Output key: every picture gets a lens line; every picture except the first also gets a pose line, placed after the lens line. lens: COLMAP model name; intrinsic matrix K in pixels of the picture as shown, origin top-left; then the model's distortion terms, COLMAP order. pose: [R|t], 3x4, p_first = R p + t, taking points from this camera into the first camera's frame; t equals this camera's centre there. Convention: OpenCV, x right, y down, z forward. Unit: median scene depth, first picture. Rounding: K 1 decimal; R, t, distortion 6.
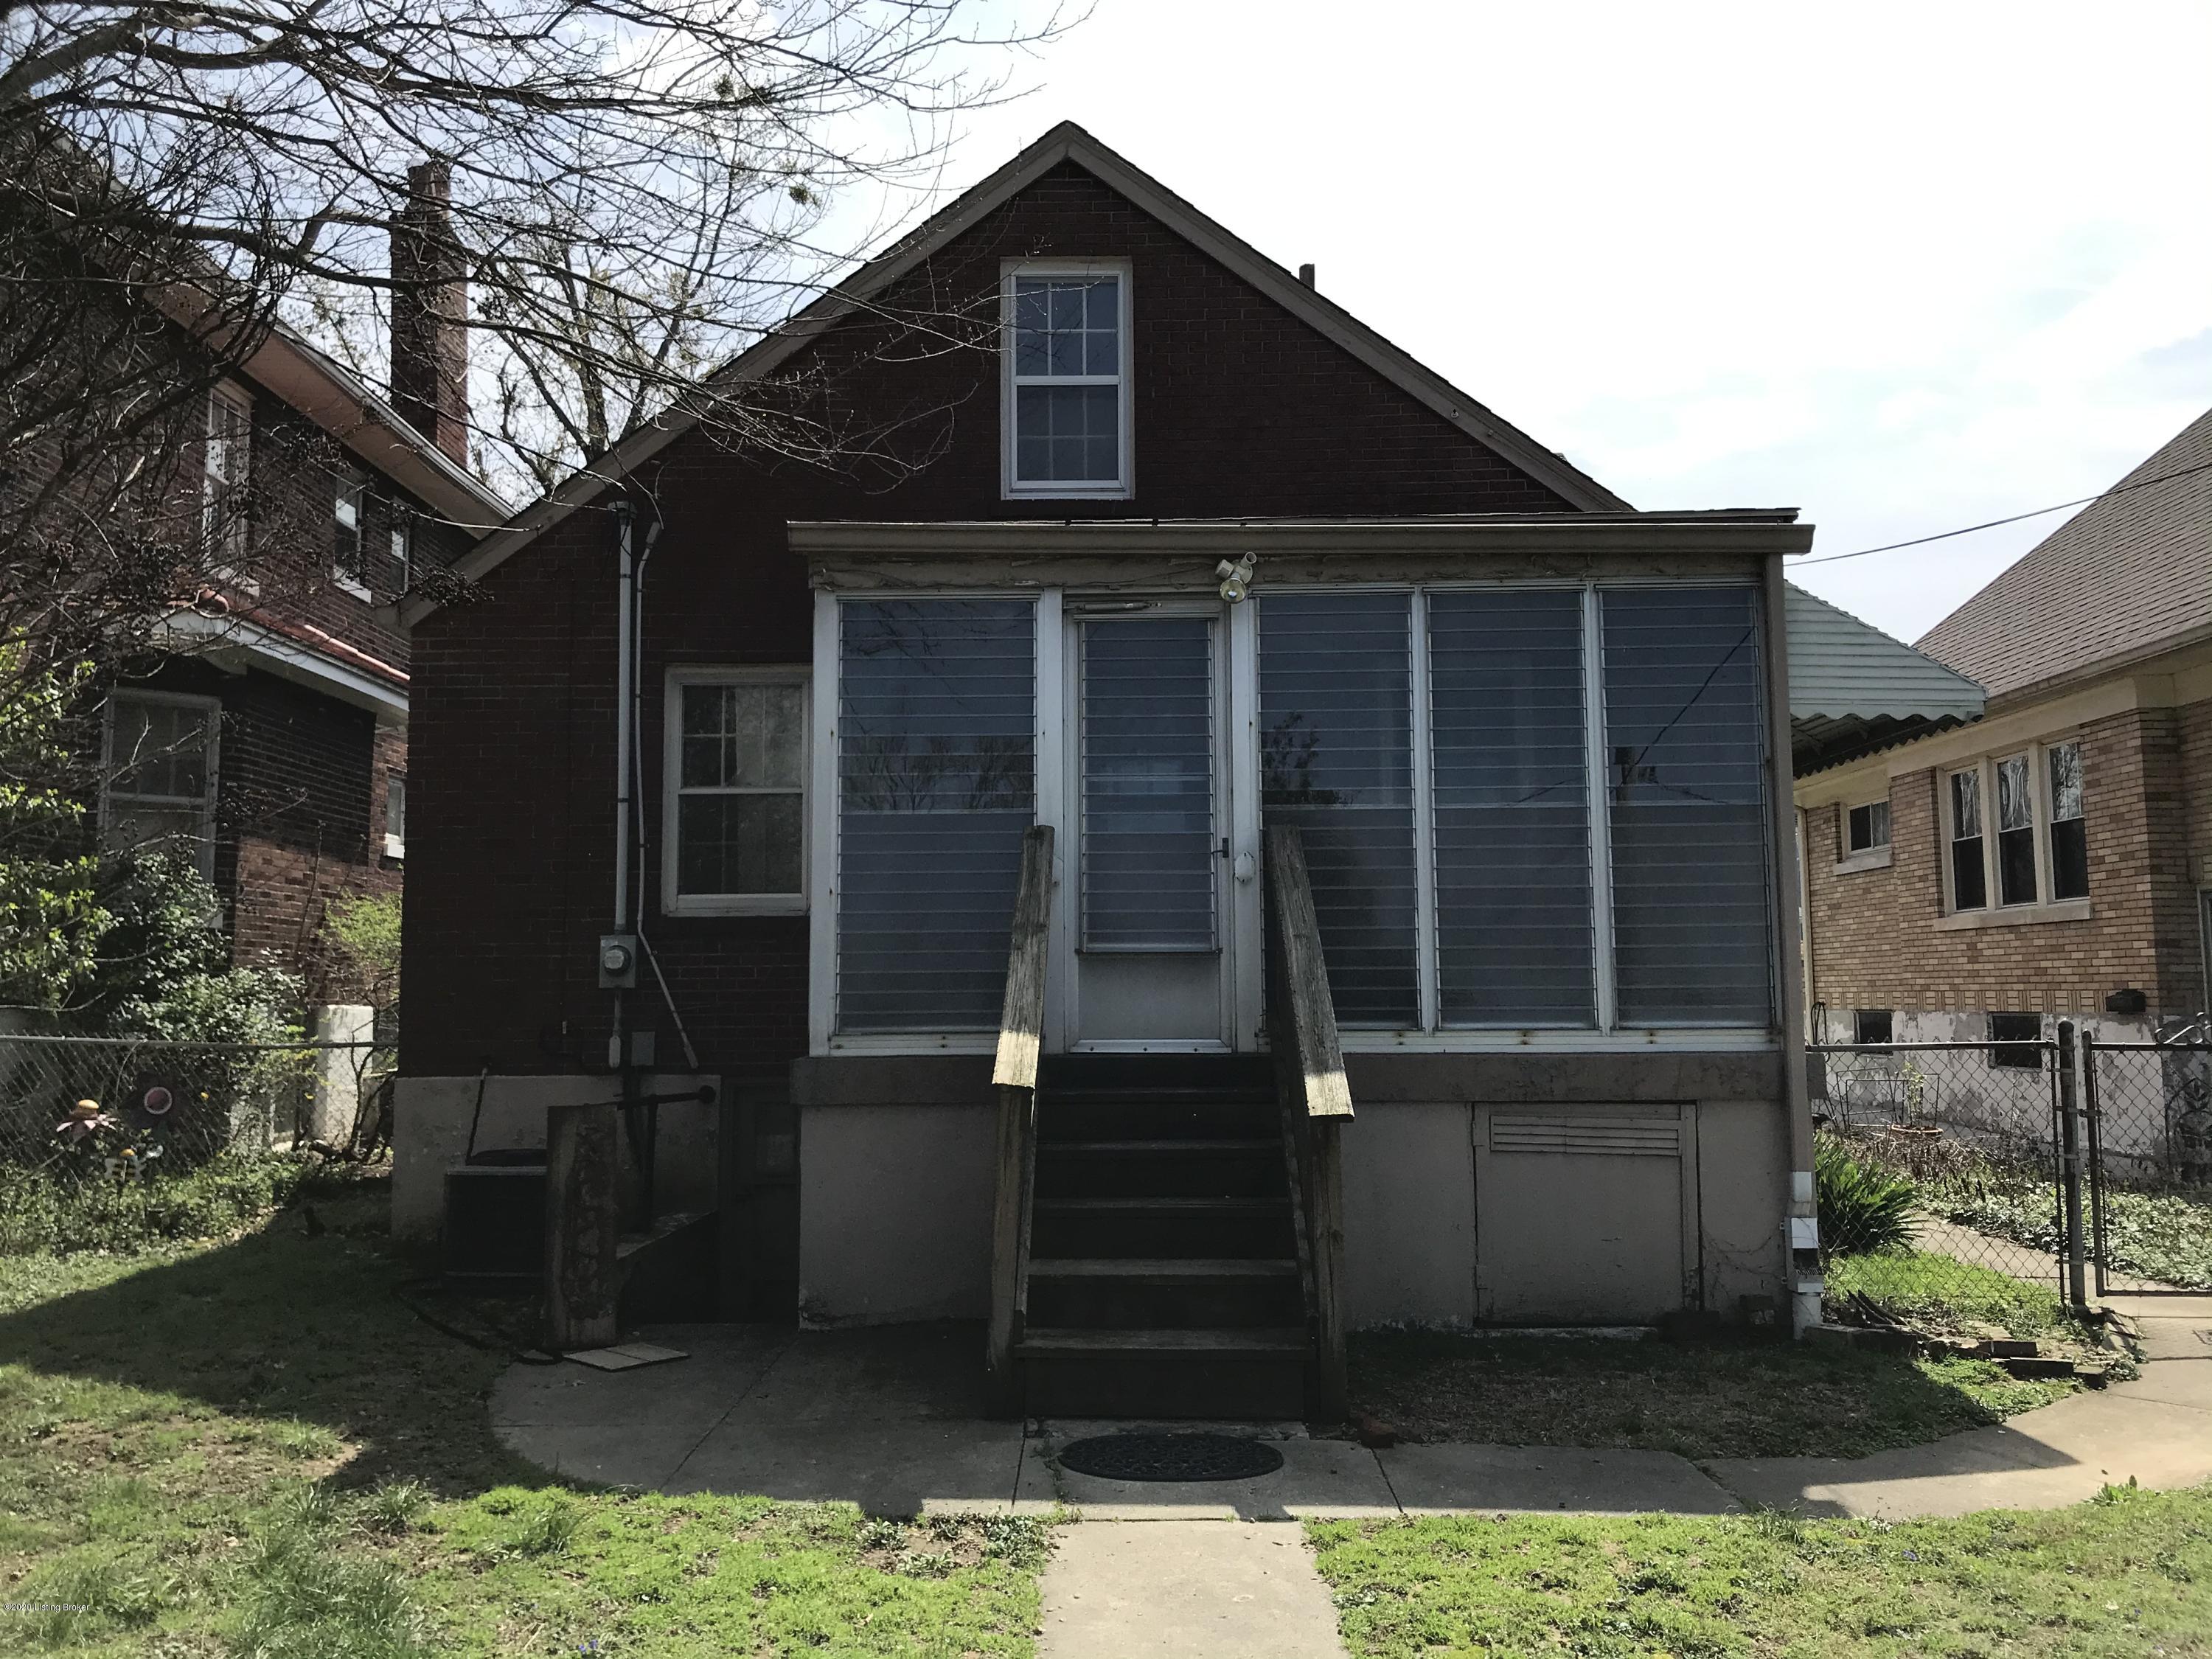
lens RADIAL K [[1809.1, 0, 1108.9], [0, 1809.1, 821.3], [0, 0, 1]] dist [0.015920, 0.000048]
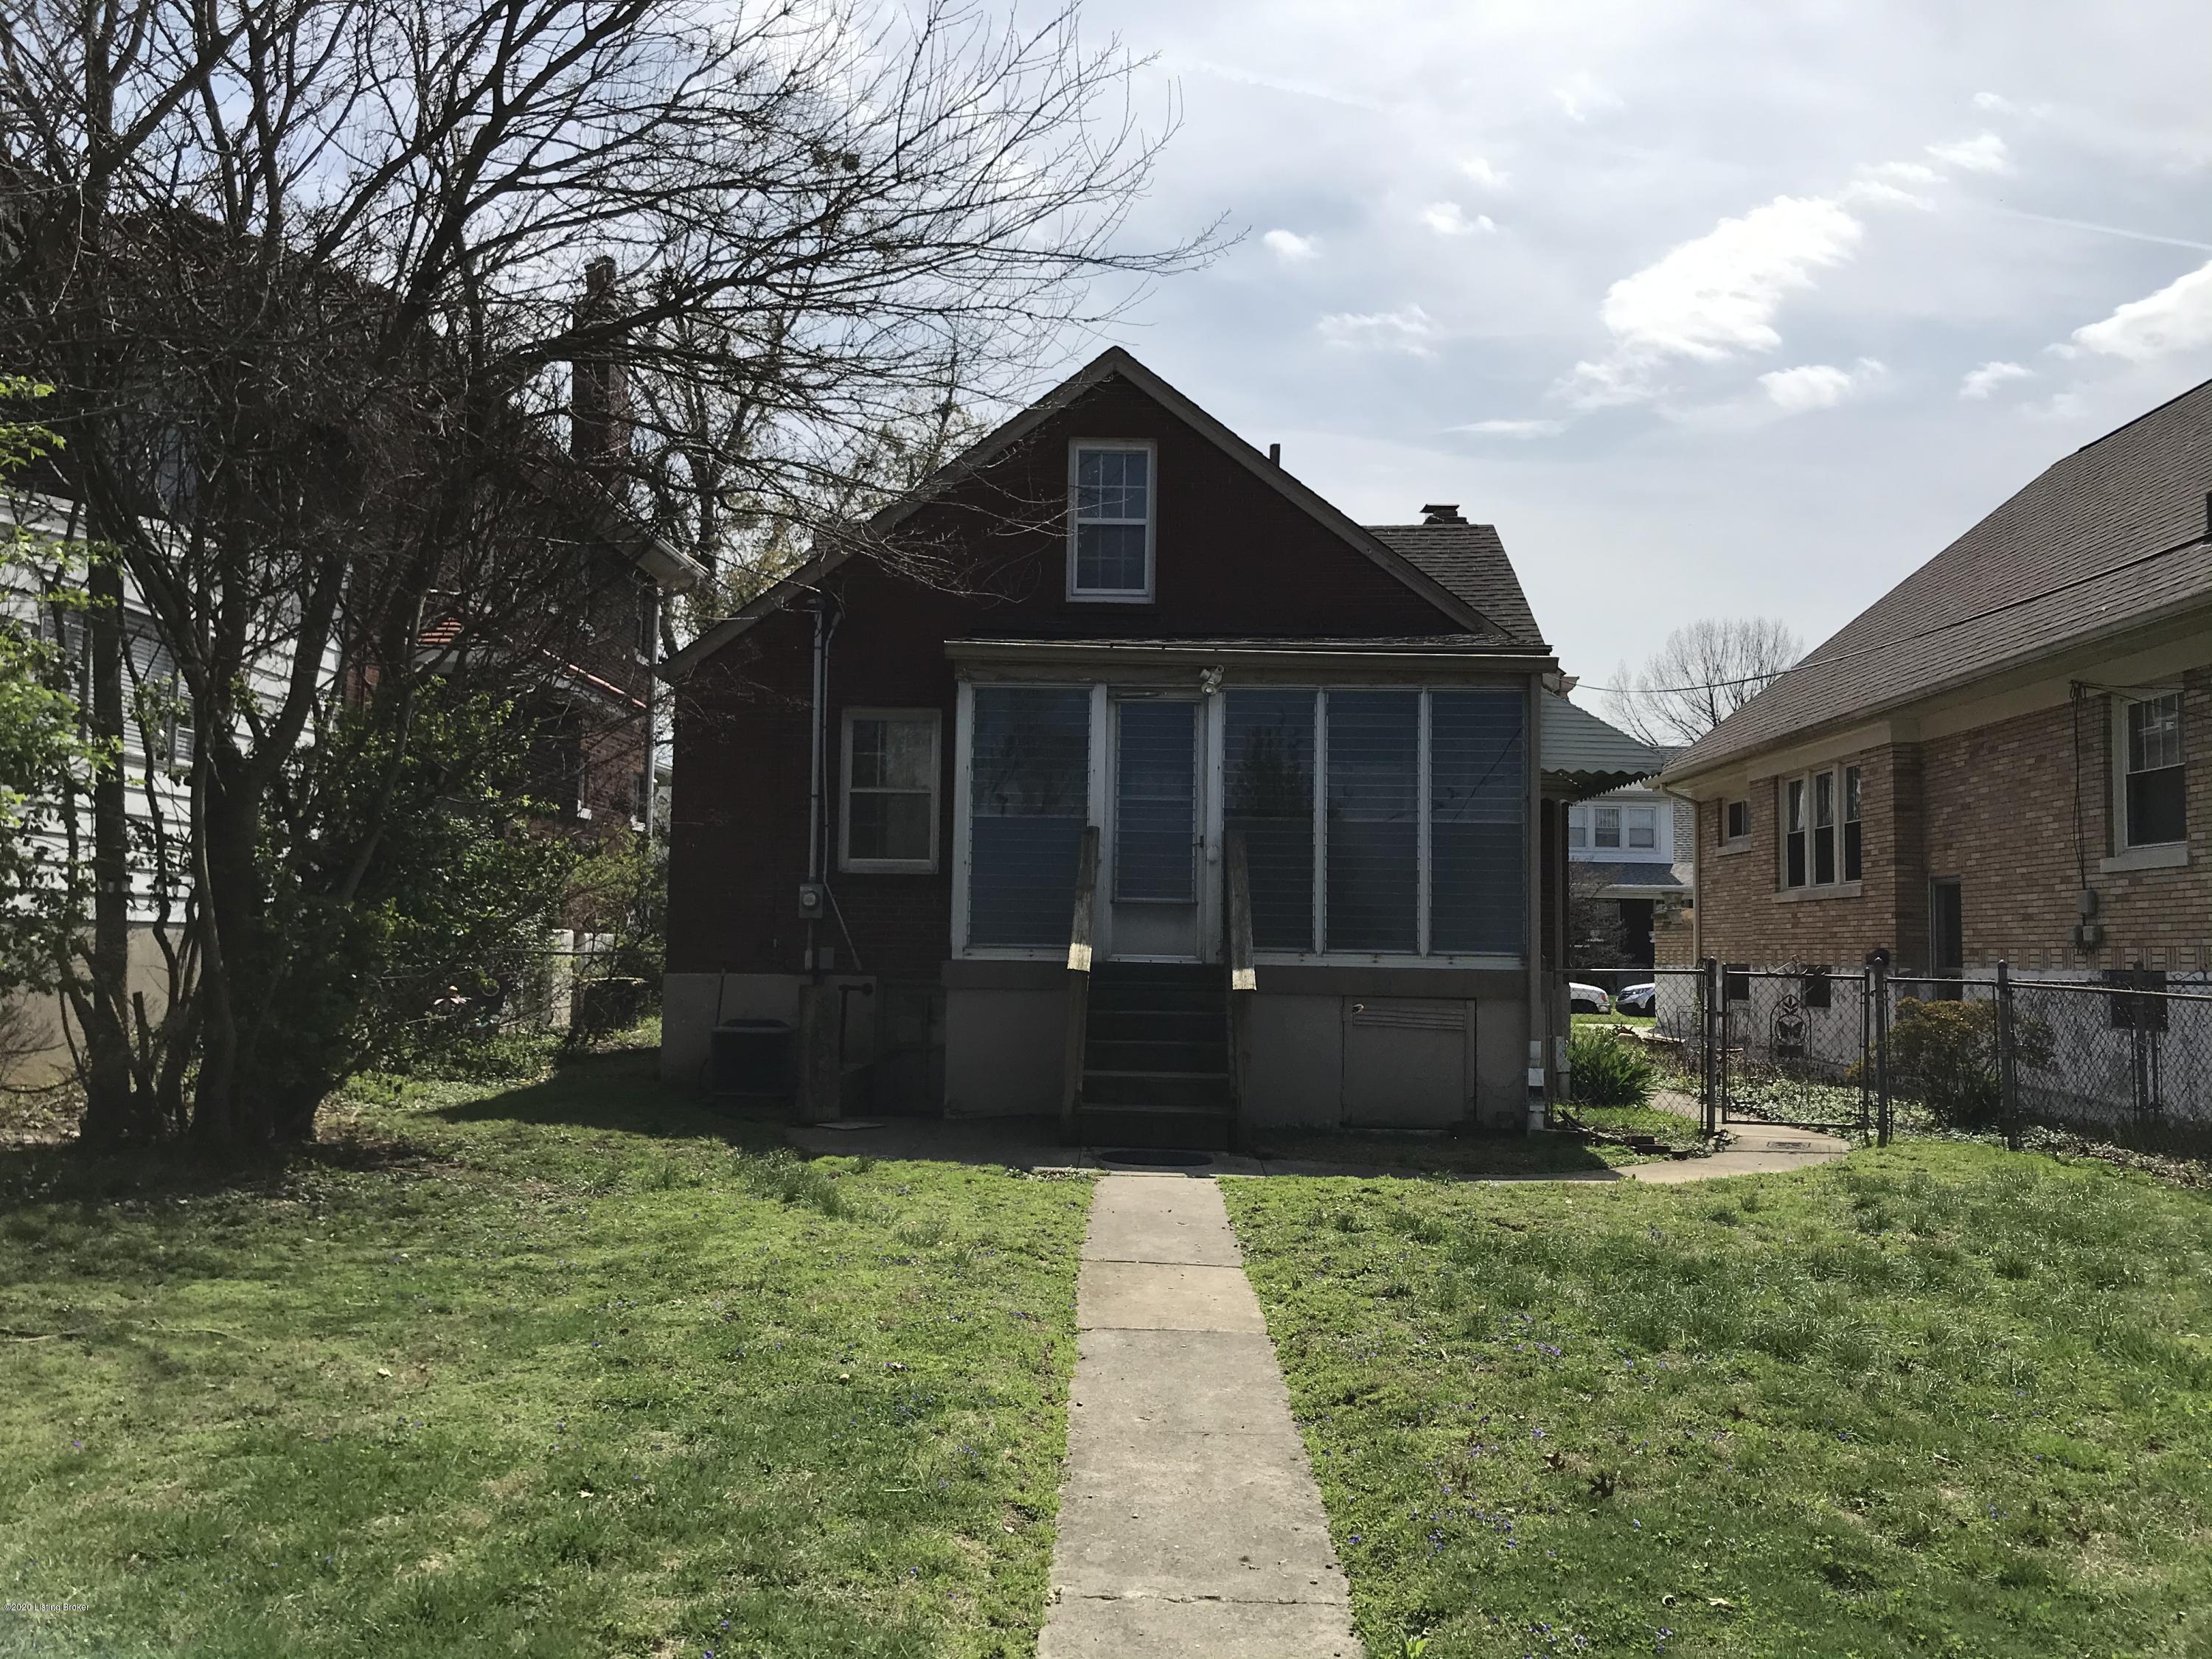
lens RADIAL K [[1809.1, 0, 1100.8], [0, 1809.1, 833.1], [0, 0, 1]] dist [0.015920, 0.000048]
pose [[0.999555, 0.023345, -0.018557, 0.002226], [-0.022737, 0.999218, 0.032352, -0.044045], [0.019298, -0.031916, 0.999304, -0.652532]]
